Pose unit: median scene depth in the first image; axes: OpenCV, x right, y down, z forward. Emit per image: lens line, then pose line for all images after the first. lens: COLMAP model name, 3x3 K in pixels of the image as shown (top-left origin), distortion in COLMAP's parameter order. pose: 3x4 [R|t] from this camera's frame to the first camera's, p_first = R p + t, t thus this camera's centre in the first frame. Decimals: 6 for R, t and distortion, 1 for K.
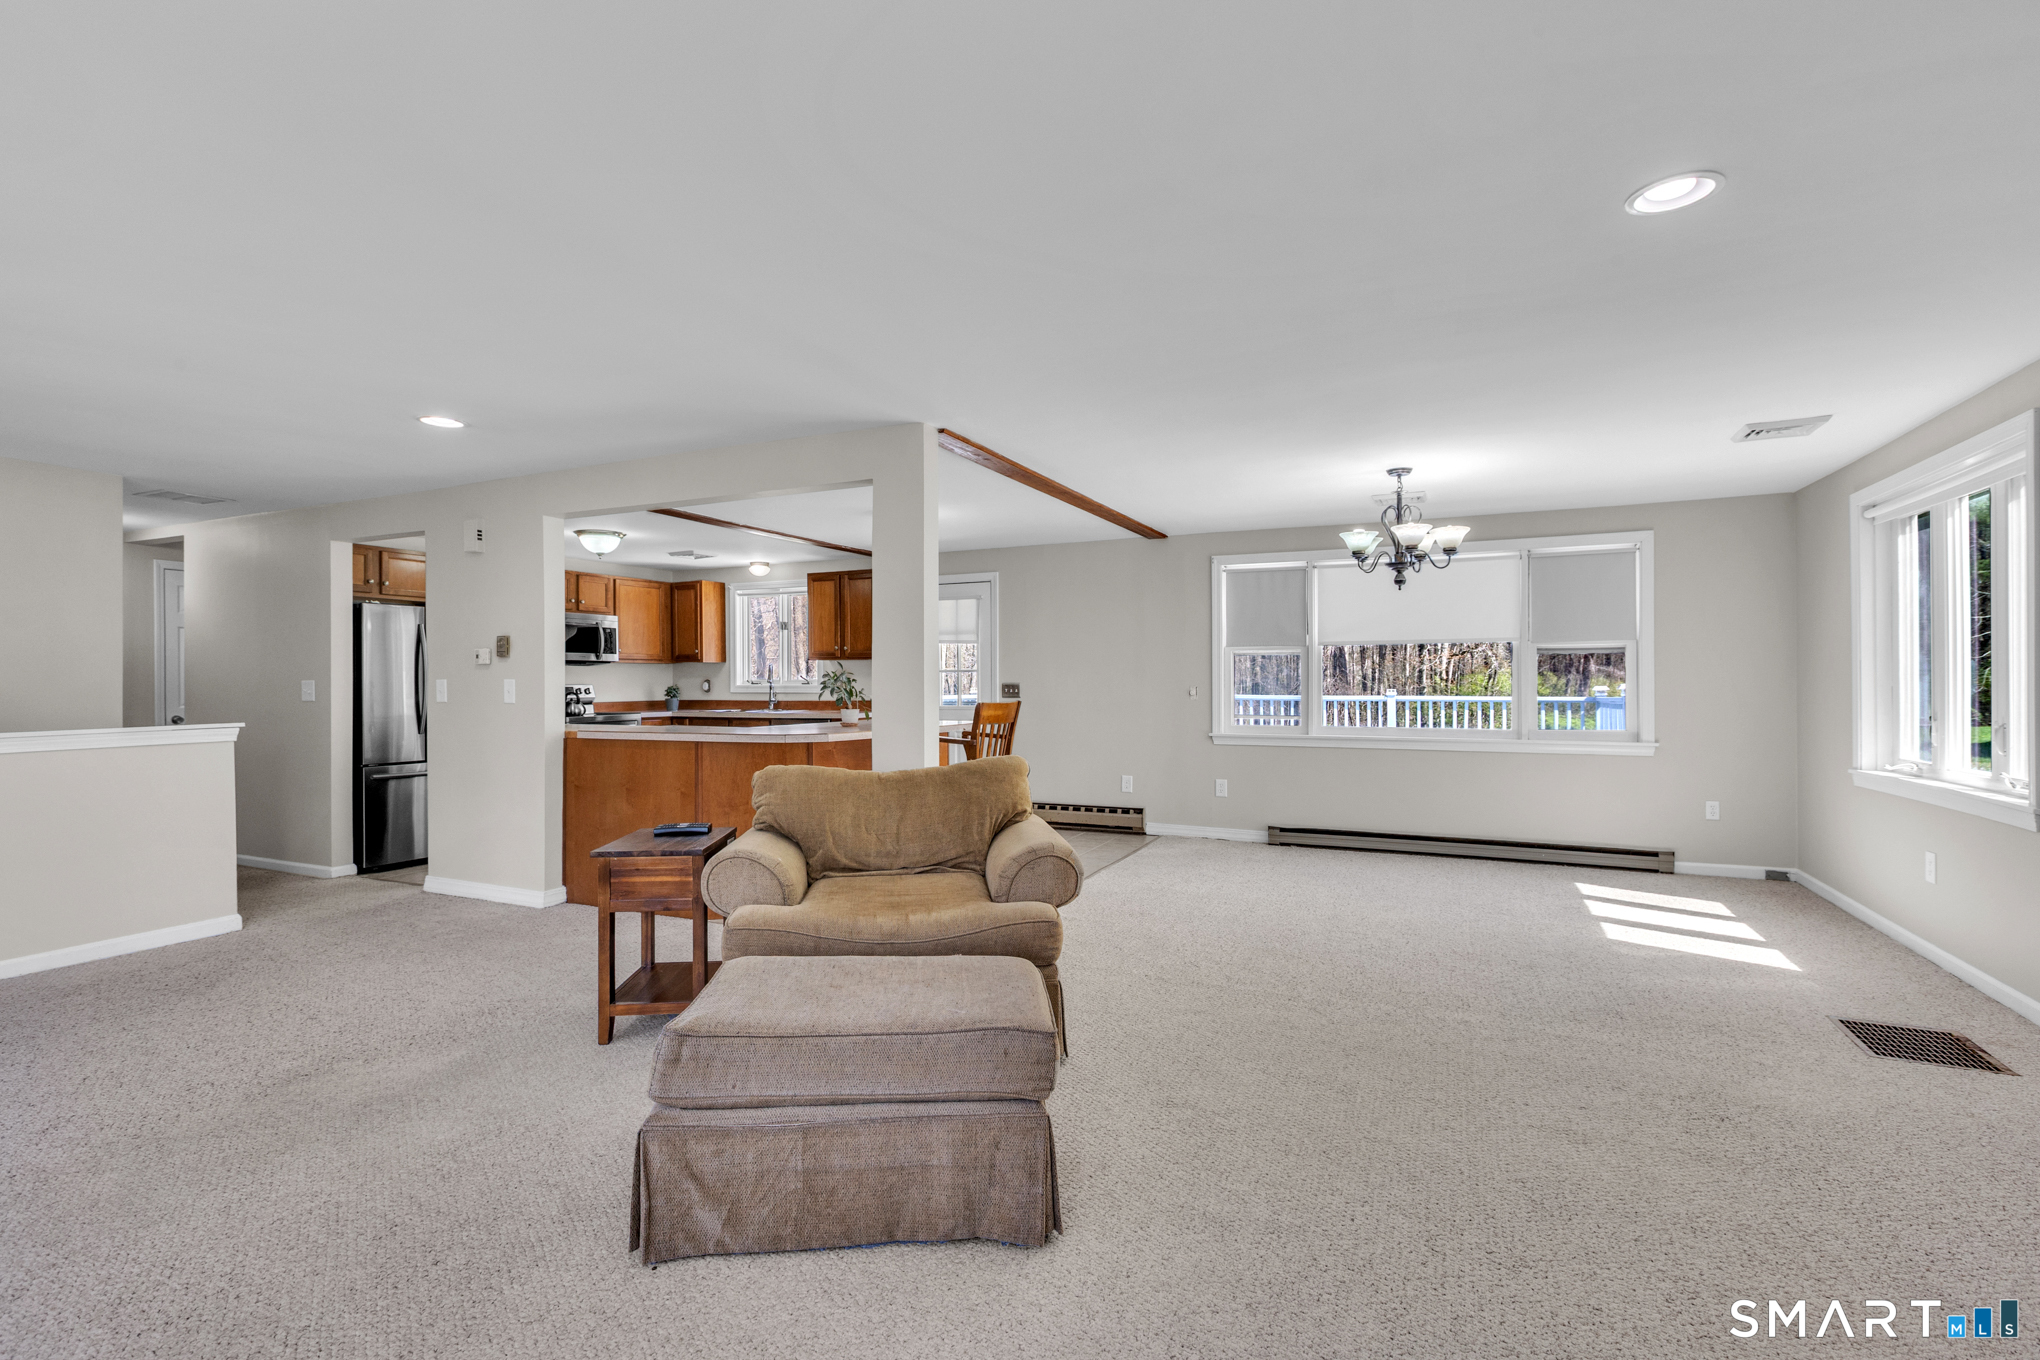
lens RADIAL K [[930.1, 0, 1020.5], [0, 930.1, 674.0], [0, 0, 1]] dist [-0.000526, -0.000047]
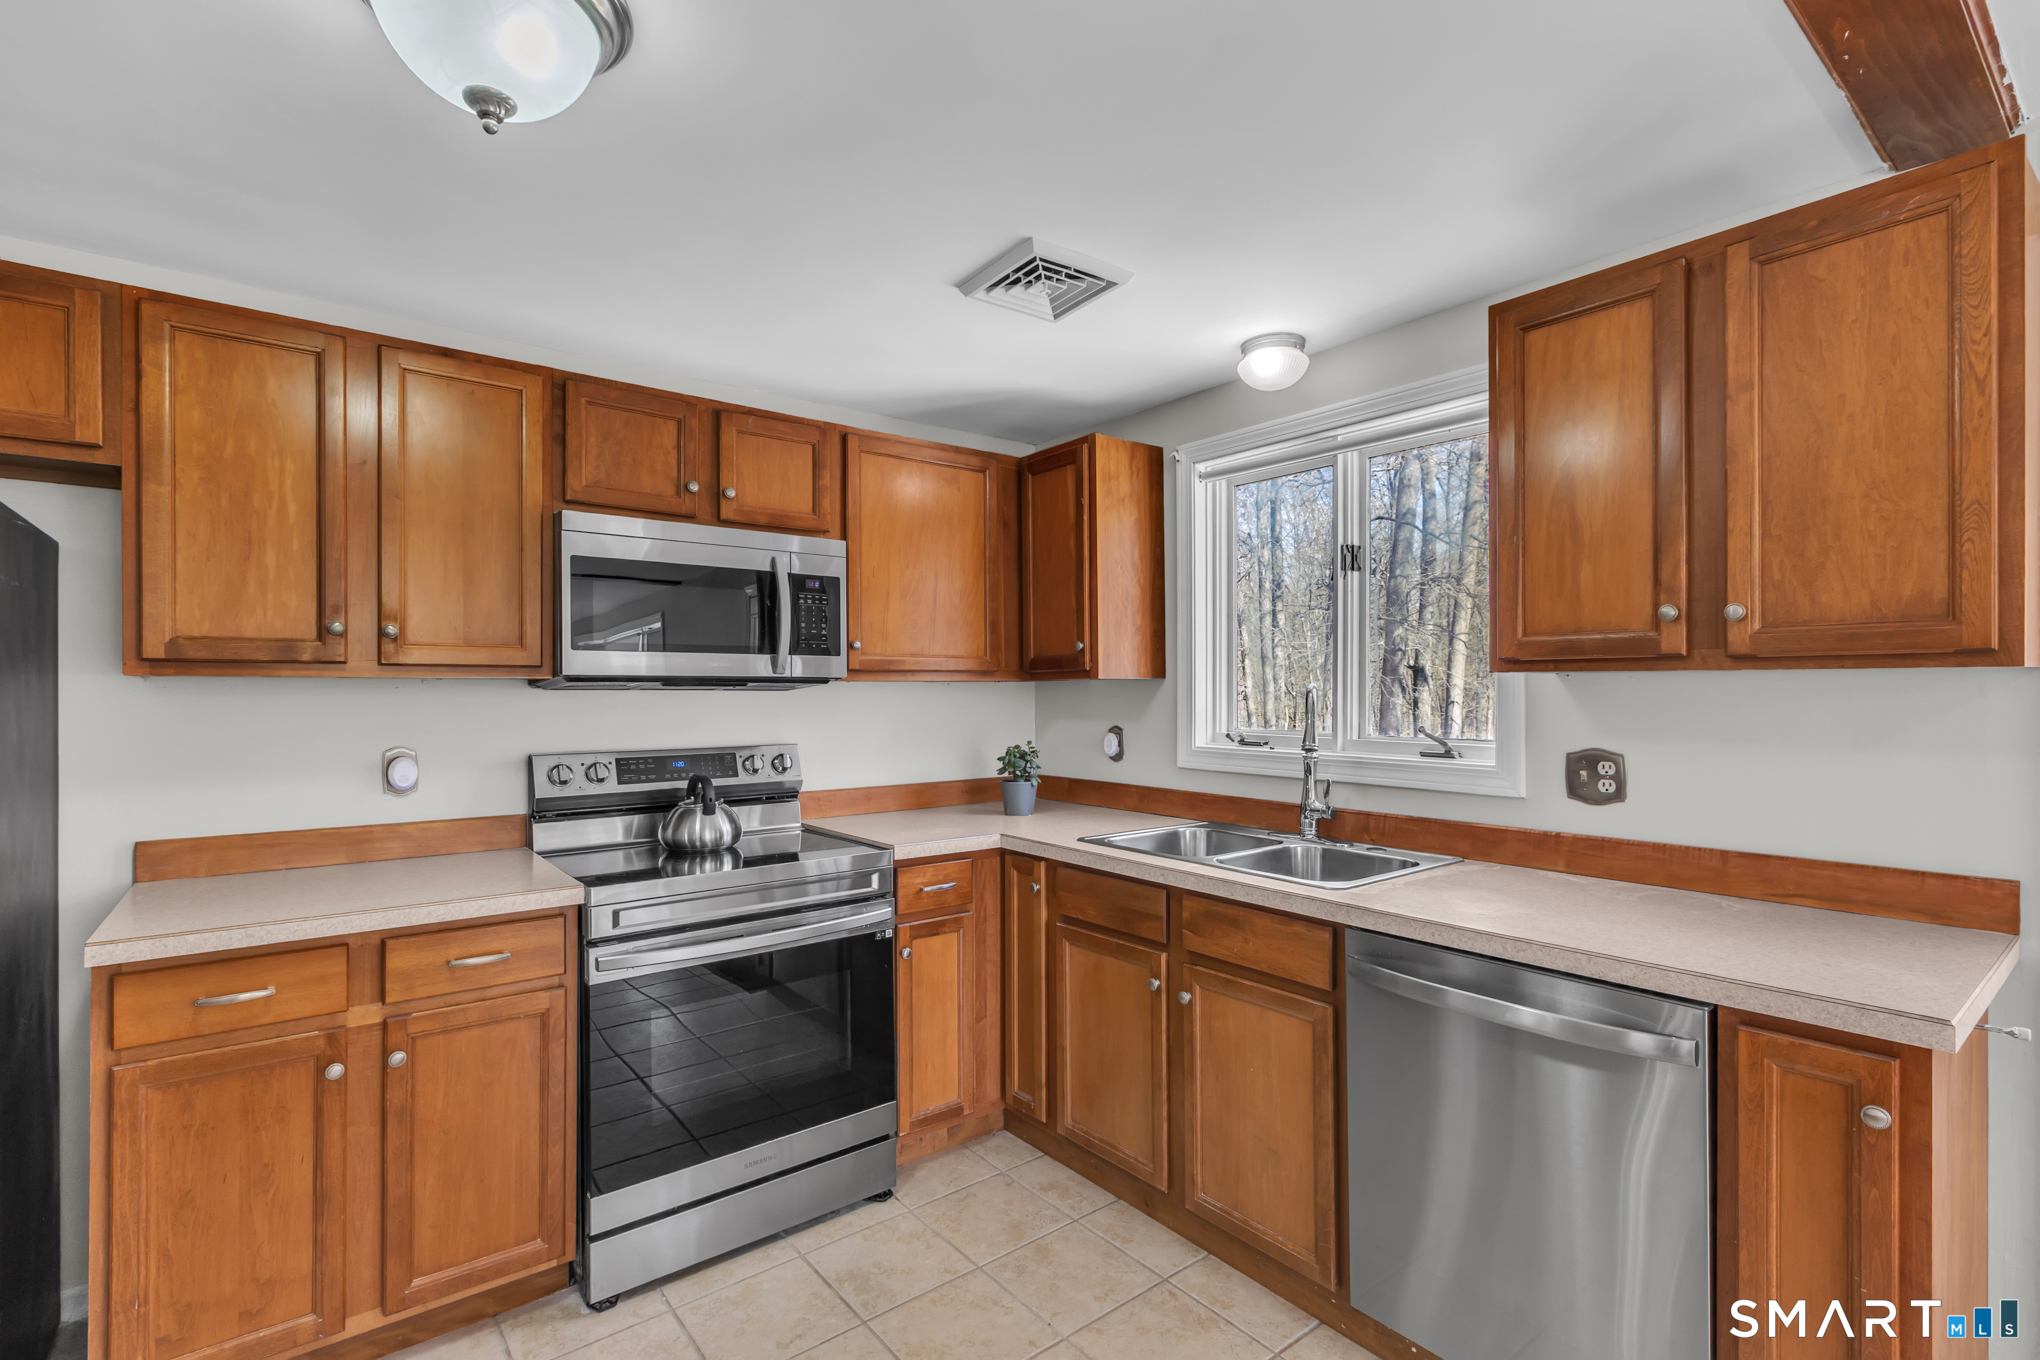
lens RADIAL K [[930.1, 0, 1013.6], [0, 930.1, 686.1], [0, 0, 1]] dist [-0.000526, -0.000047]
pose [[0.892510, 0.001848, -0.451024, -0.216398], [-0.003128, 0.999993, -0.002093, -0.009352], [0.451017, 0.003279, 0.892509, 0.683554]]
